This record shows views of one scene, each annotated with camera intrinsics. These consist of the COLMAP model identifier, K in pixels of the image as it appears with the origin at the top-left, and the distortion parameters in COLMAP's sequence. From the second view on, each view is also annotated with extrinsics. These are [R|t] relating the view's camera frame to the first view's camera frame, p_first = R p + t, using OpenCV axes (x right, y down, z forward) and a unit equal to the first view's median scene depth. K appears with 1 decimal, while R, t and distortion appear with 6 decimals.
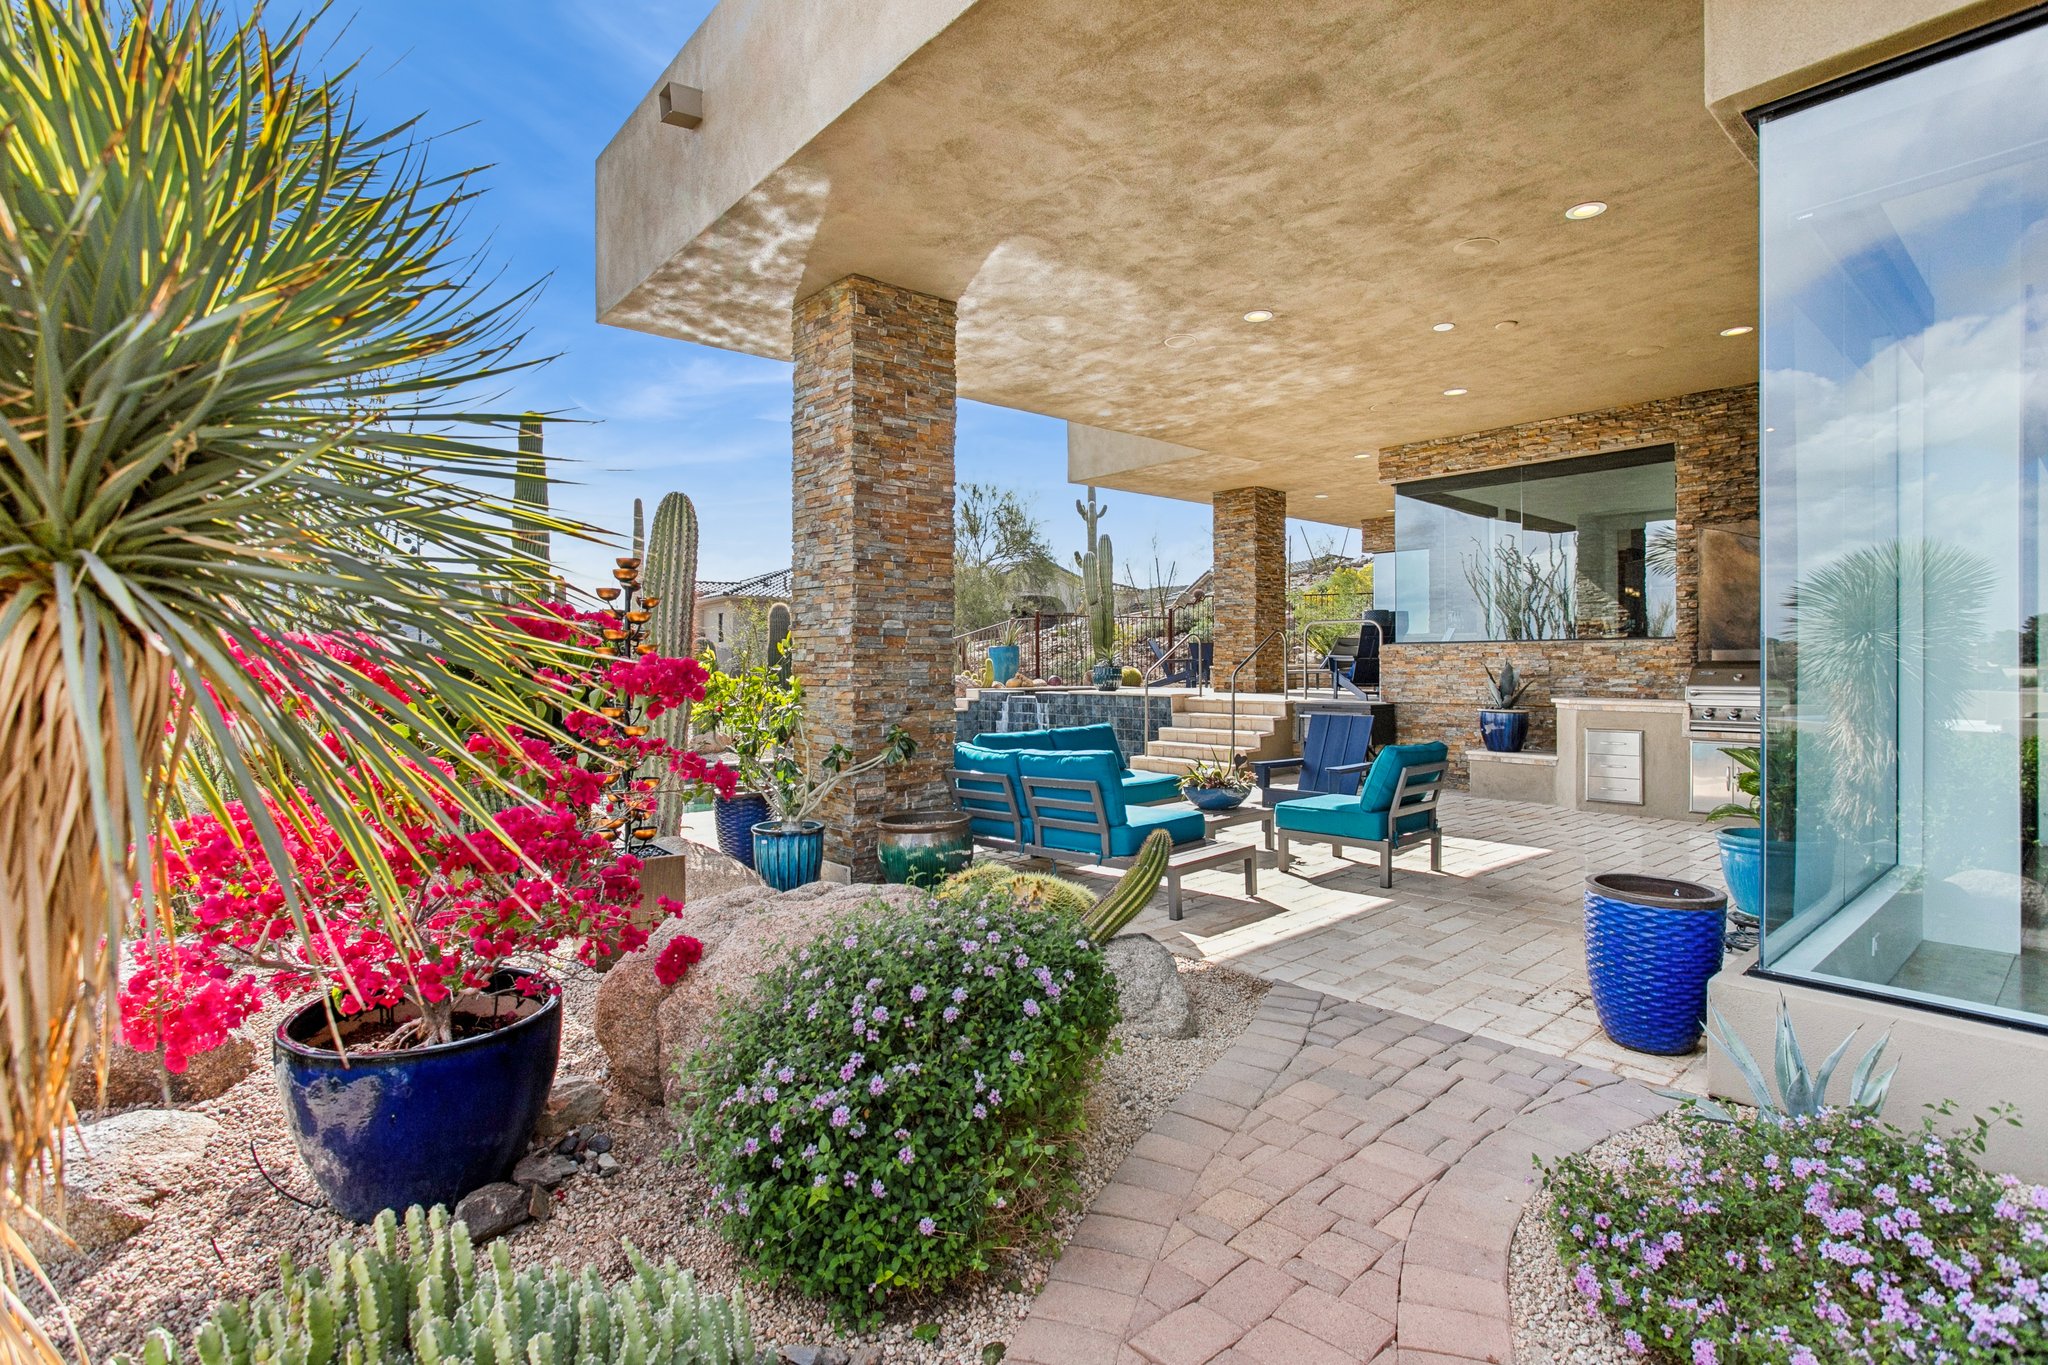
lens RADIAL K [[987.1, 0, 1014.3], [0, 987.1, 673.1], [0, 0, 1]] dist [-0.056972, 0.032760]
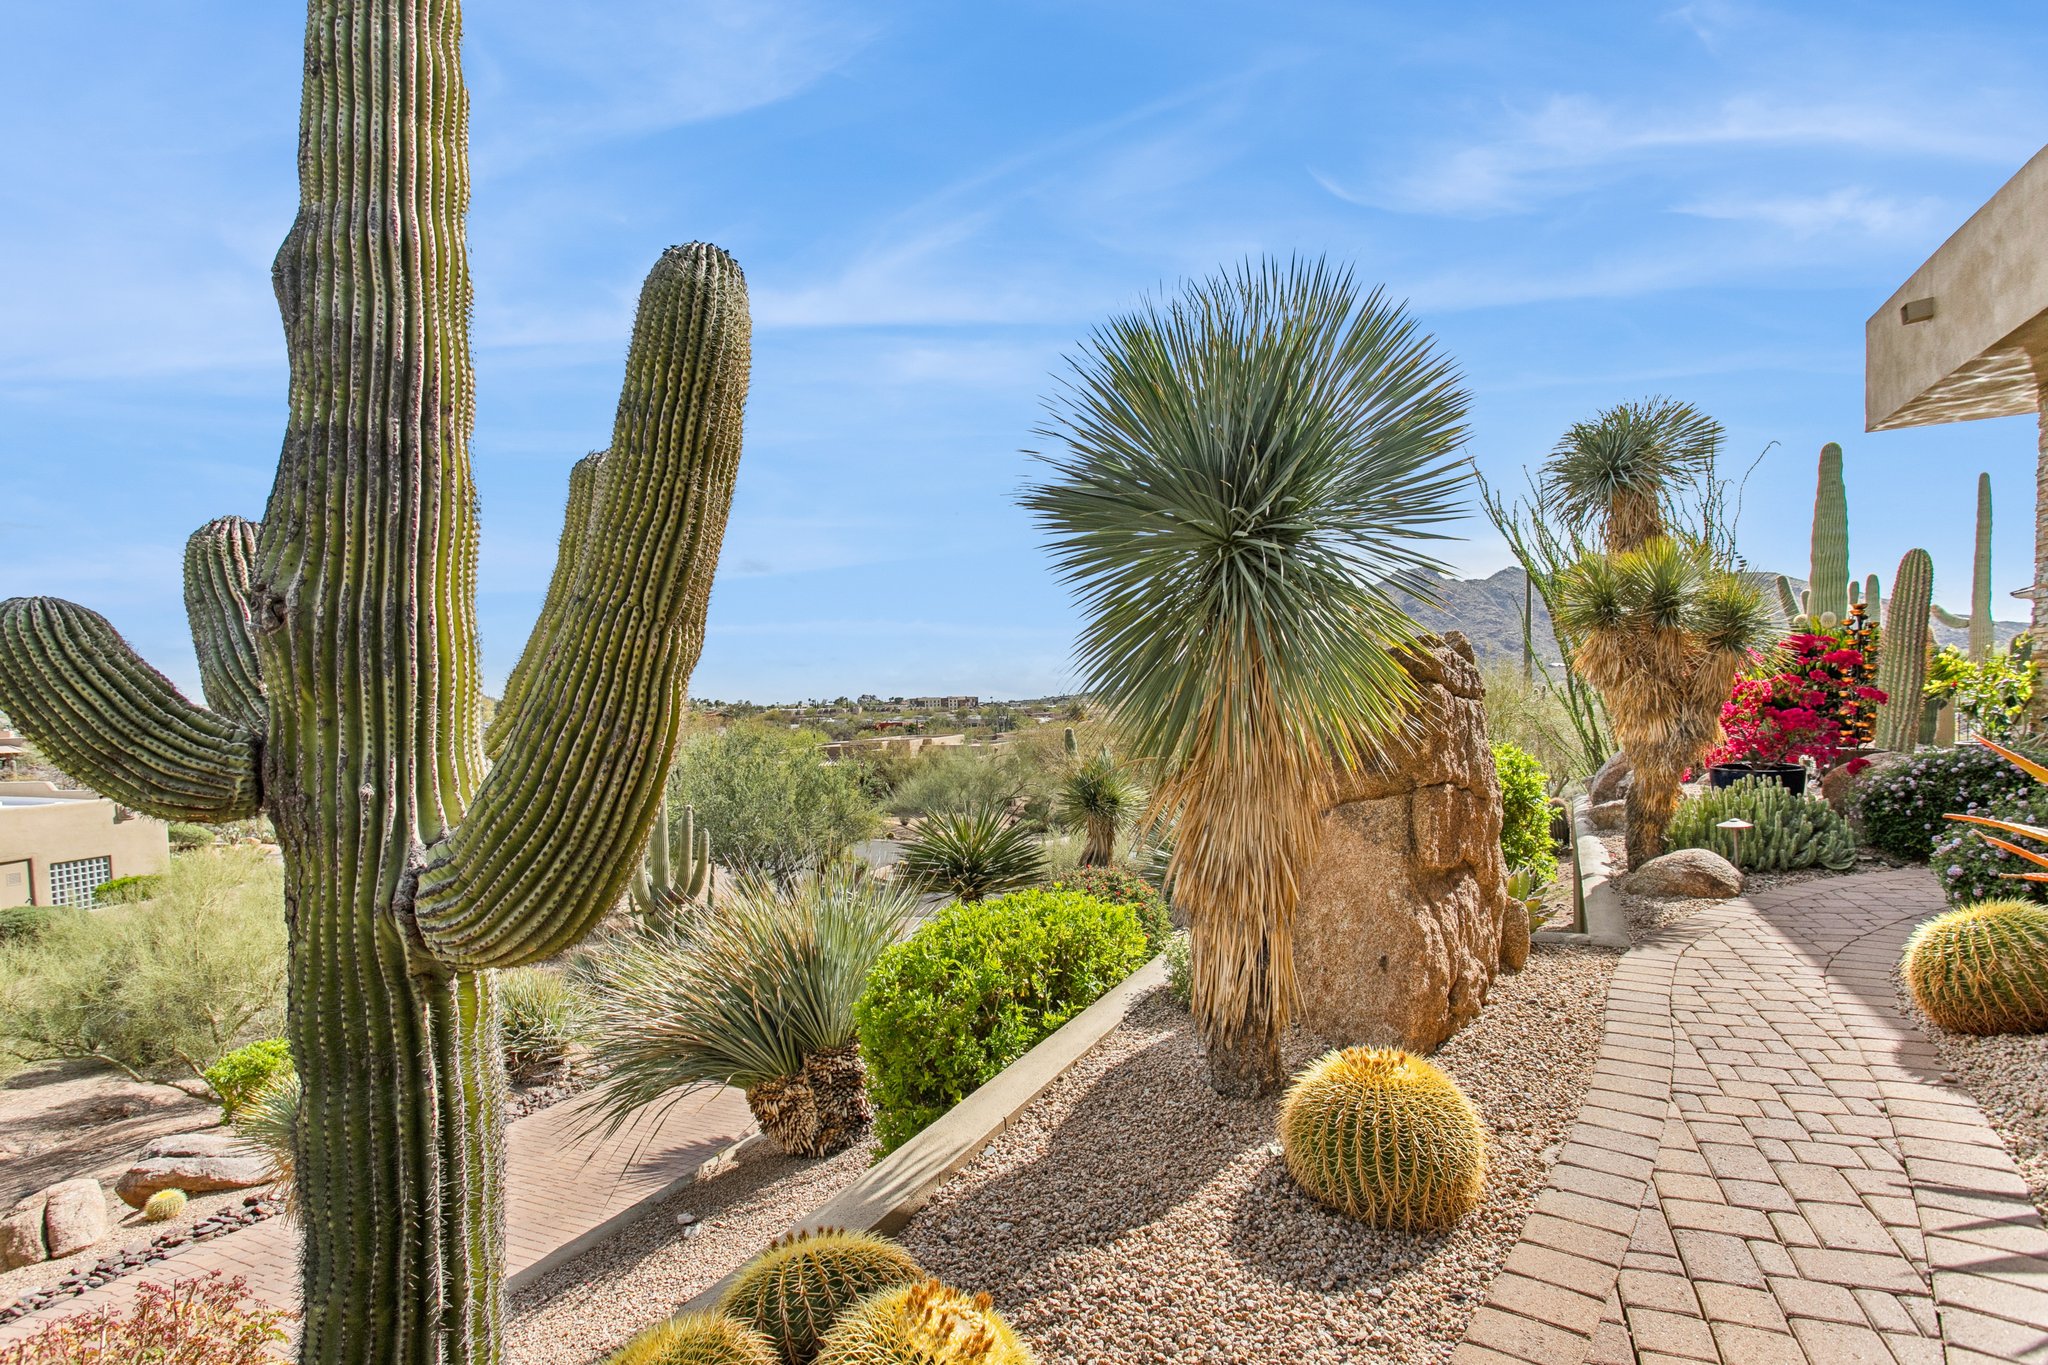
lens RADIAL K [[987.1, 0, 1014.3], [0, 987.1, 673.1], [0, 0, 1]] dist [-0.056972, 0.032760]
pose [[0.377897, -0.001644, -0.925846, 0.547917], [0.007664, 0.999970, 0.001353, 0.007038], [0.925816, -0.007607, 0.377898, -0.956636]]
